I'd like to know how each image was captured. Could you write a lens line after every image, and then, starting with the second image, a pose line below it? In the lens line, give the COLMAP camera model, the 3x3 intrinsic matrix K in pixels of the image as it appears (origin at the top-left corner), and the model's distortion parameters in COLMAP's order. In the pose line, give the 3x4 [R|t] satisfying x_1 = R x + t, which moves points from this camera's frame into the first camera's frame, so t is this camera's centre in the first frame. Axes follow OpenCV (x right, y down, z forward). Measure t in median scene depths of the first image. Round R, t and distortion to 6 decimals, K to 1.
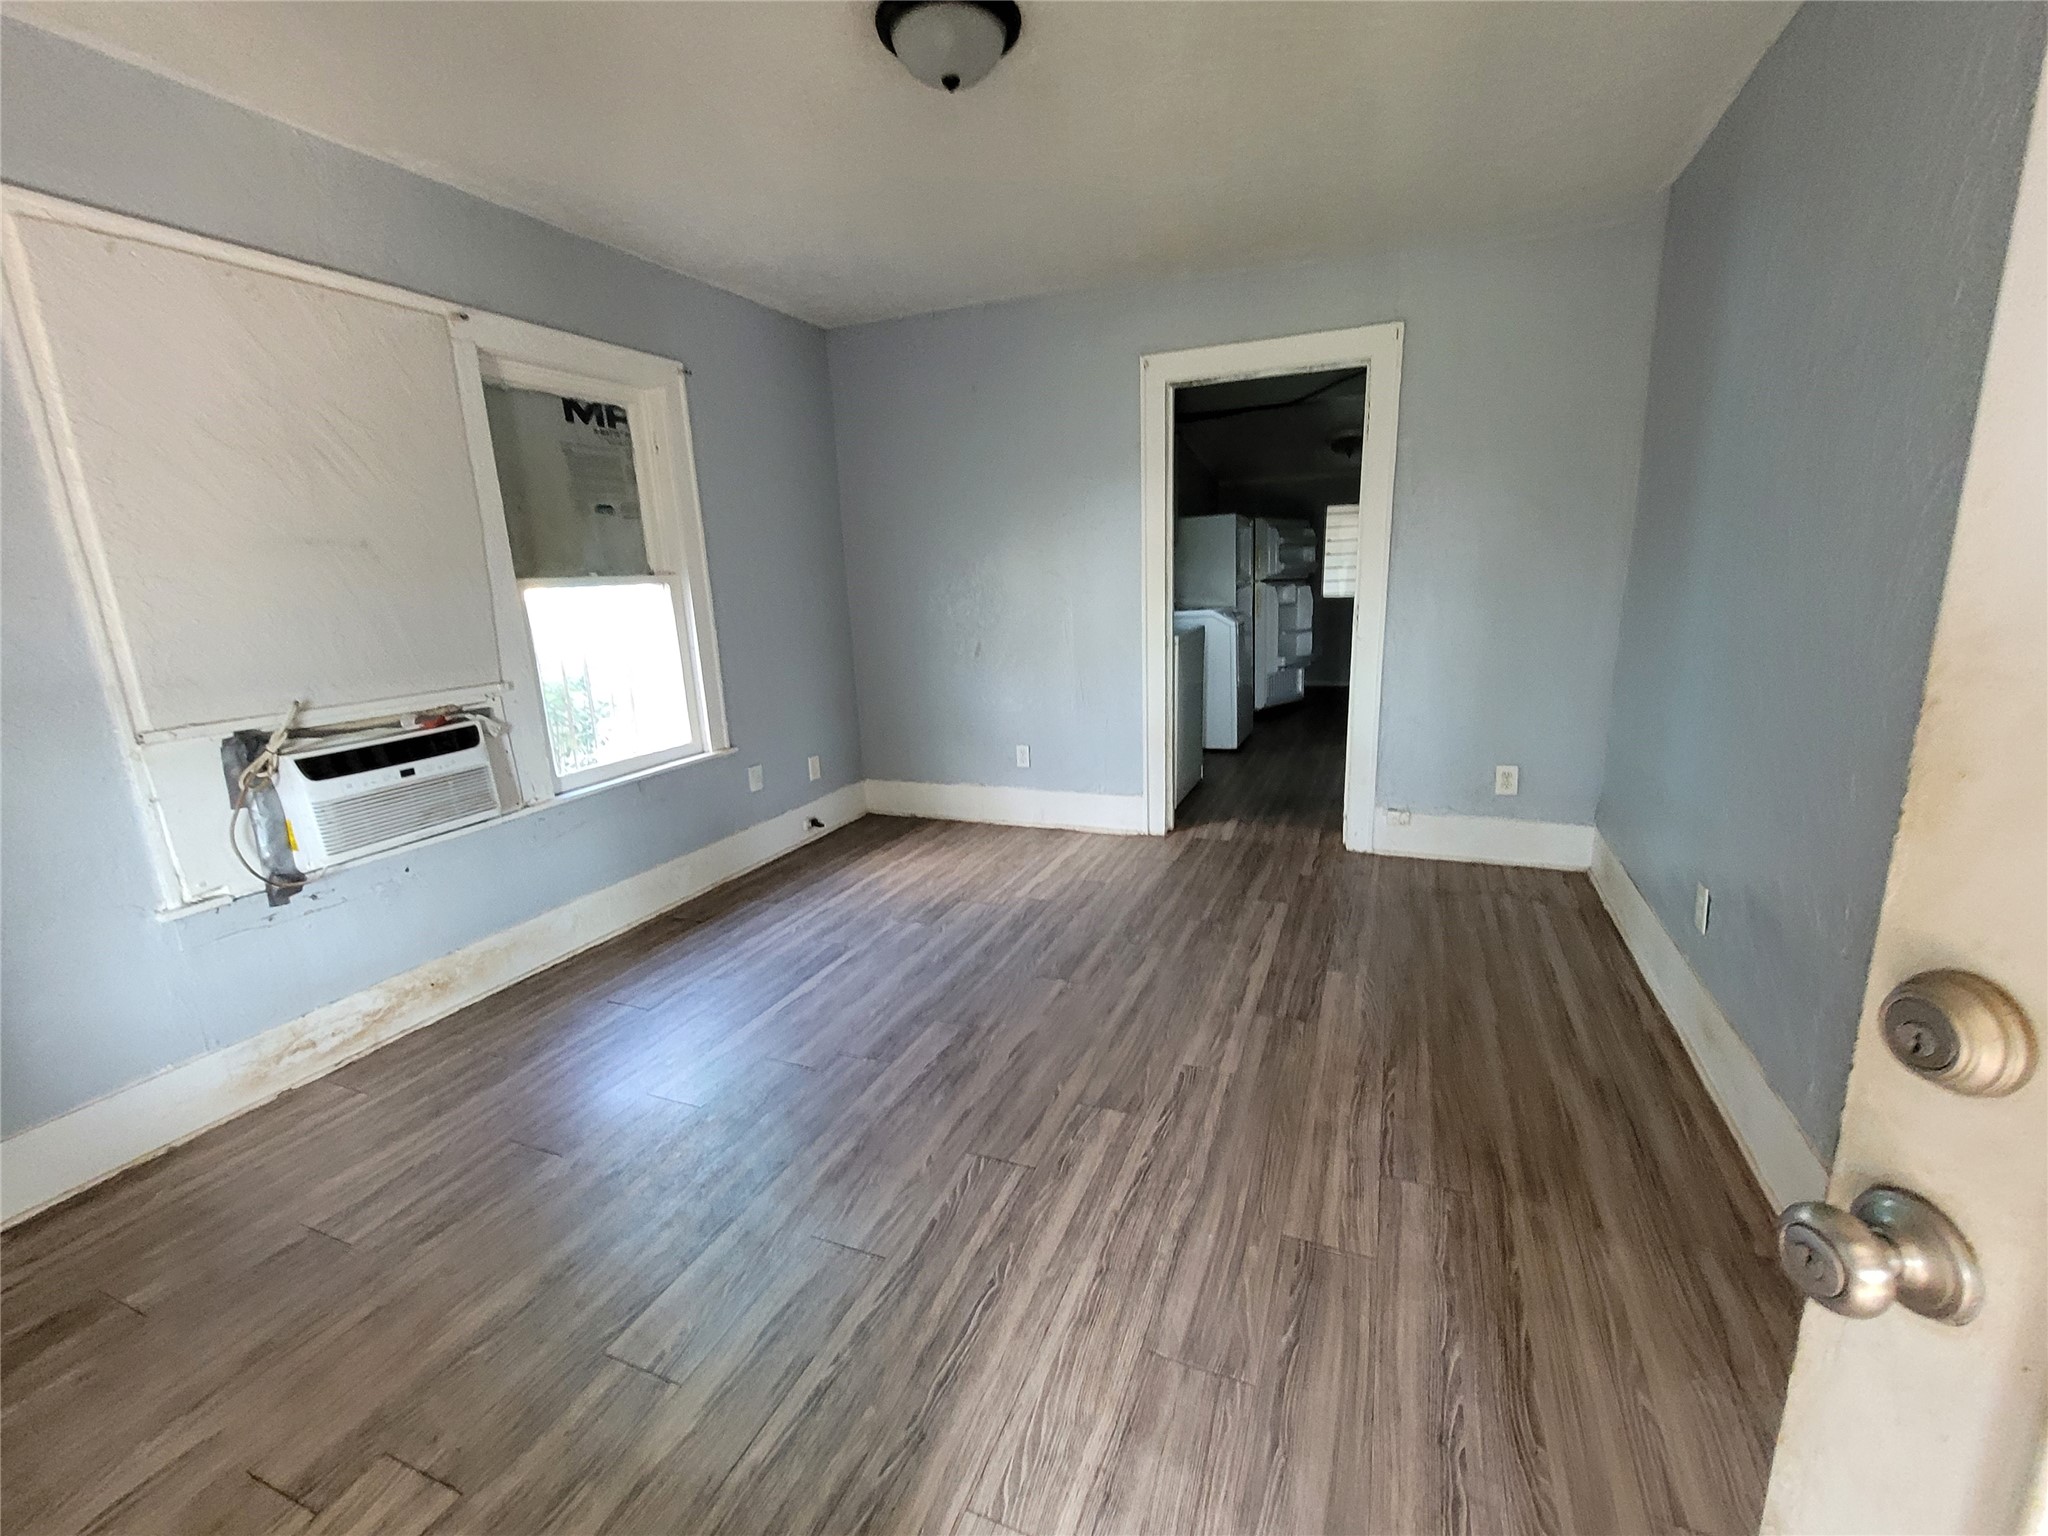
lens RADIAL K [[873.1, 0, 1027.8], [0, 873.1, 769.0], [0, 0, 1]] dist [0.015265, -0.000196]
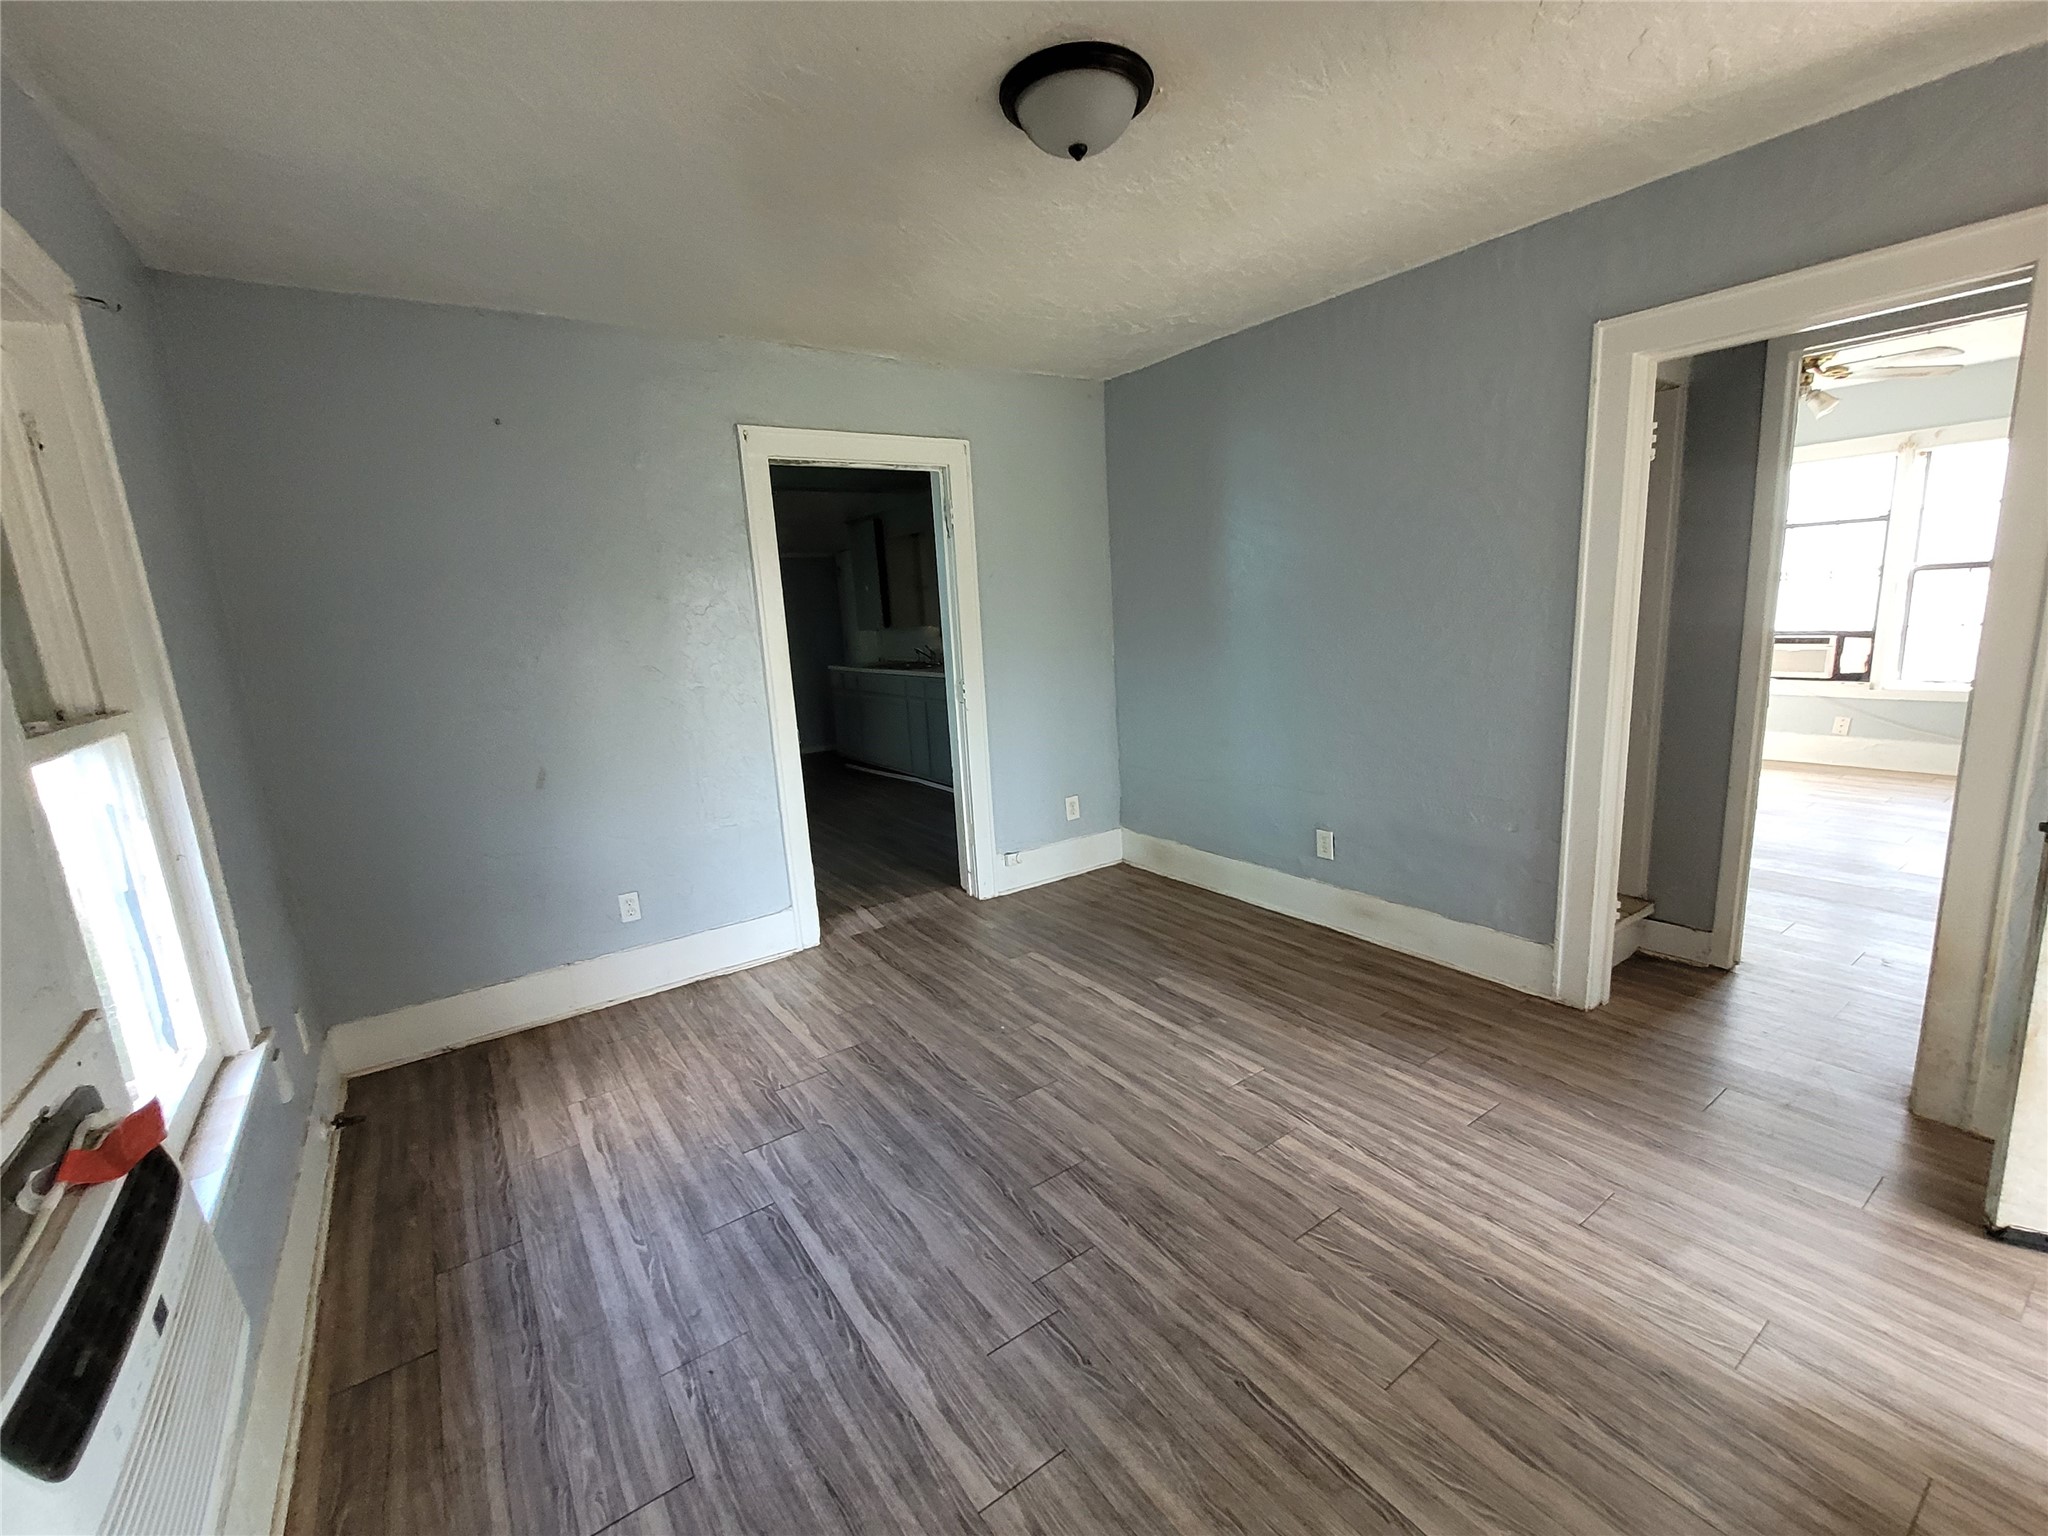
lens RADIAL K [[873.1, 0, 1031.4], [0, 873.1, 774.0], [0, 0, 1]] dist [0.015265, -0.000196]
pose [[0.534760, -0.152348, 0.831157, -0.583439], [0.222152, 0.974359, 0.035666, -0.102706], [-0.815279, 0.165571, 0.554893, 0.369106]]
